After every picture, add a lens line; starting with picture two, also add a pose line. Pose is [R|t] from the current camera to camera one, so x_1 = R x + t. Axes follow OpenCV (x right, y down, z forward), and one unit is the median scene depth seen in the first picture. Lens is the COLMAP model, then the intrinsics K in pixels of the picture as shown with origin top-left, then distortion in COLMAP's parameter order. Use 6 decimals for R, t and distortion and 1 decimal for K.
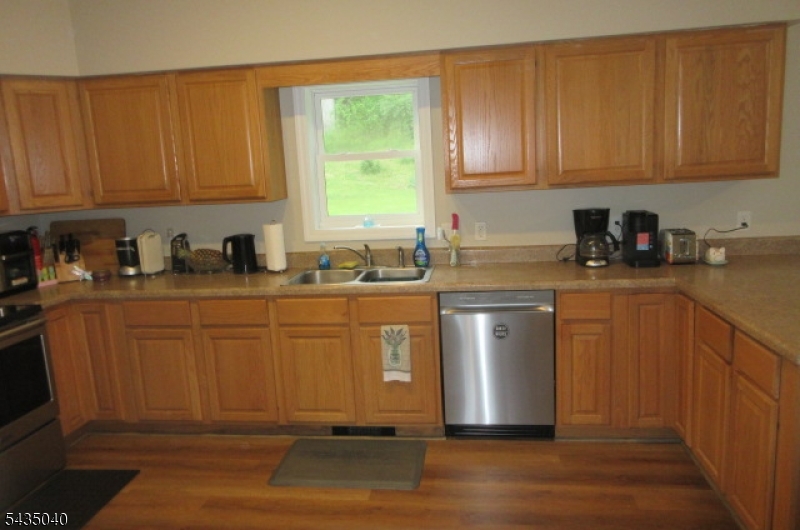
lens RADIAL K [[595.2, 0, 400.0], [0, 595.2, 265.0], [0, 0, 1]] dist [0.002875, 0.003757]
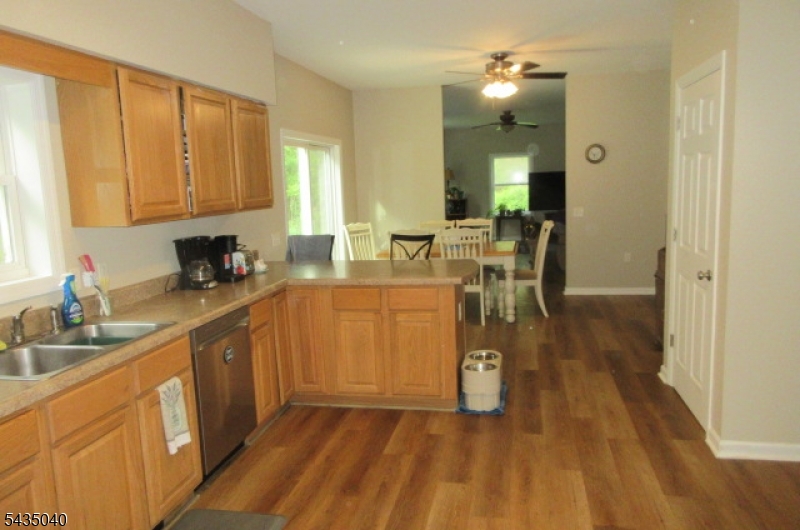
lens RADIAL K [[596.5, 0, 398.2], [0, 596.5, 252.1], [0, 0, 1]] dist [-0.000396, -0.000421]
pose [[0.062932, -0.066661, 0.995789, -0.765877], [0.194788, 0.979399, 0.053253, -0.053805], [-0.978824, 0.190616, 0.074620, 0.570302]]
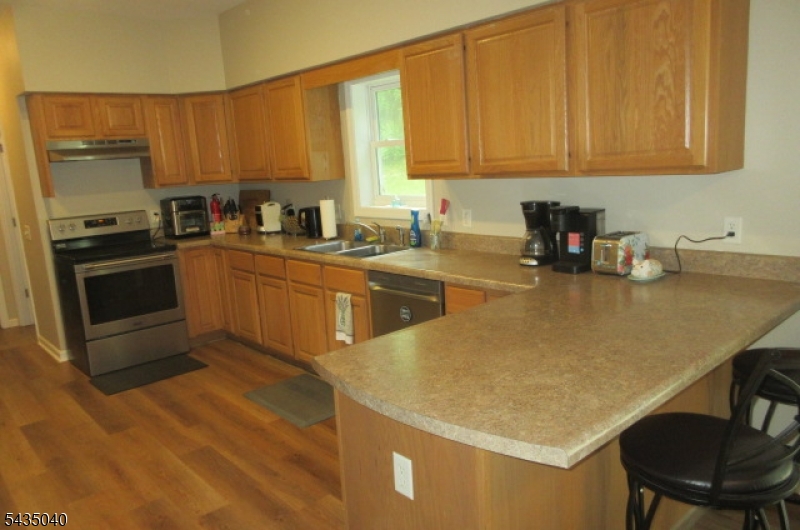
lens RADIAL K [[595.2, 0, 400.0], [0, 595.2, 265.0], [0, 0, 1]] dist [0.002875, 0.003757]
pose [[0.763354, 0.120468, -0.634648, 0.769784], [-0.086802, 0.992676, 0.084023, -0.058206], [0.640122, -0.009051, 0.768220, 0.175017]]
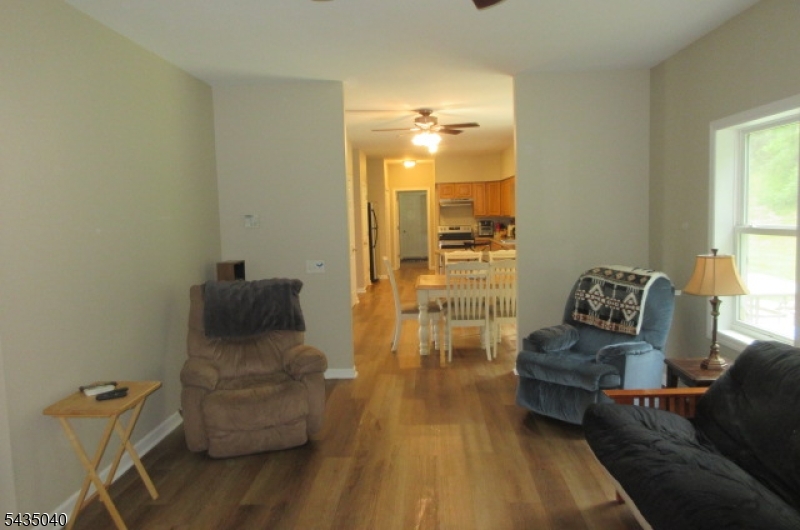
lens RADIAL K [[595.2, 0, 400.0], [0, 595.2, 265.0], [0, 0, 1]] dist [0.002875, 0.003757]
pose [[0.100407, 0.143011, -0.984615, 3.250193], [-0.143630, 0.981333, 0.127888, -0.193803], [0.984525, 0.128580, 0.119074, 0.017655]]
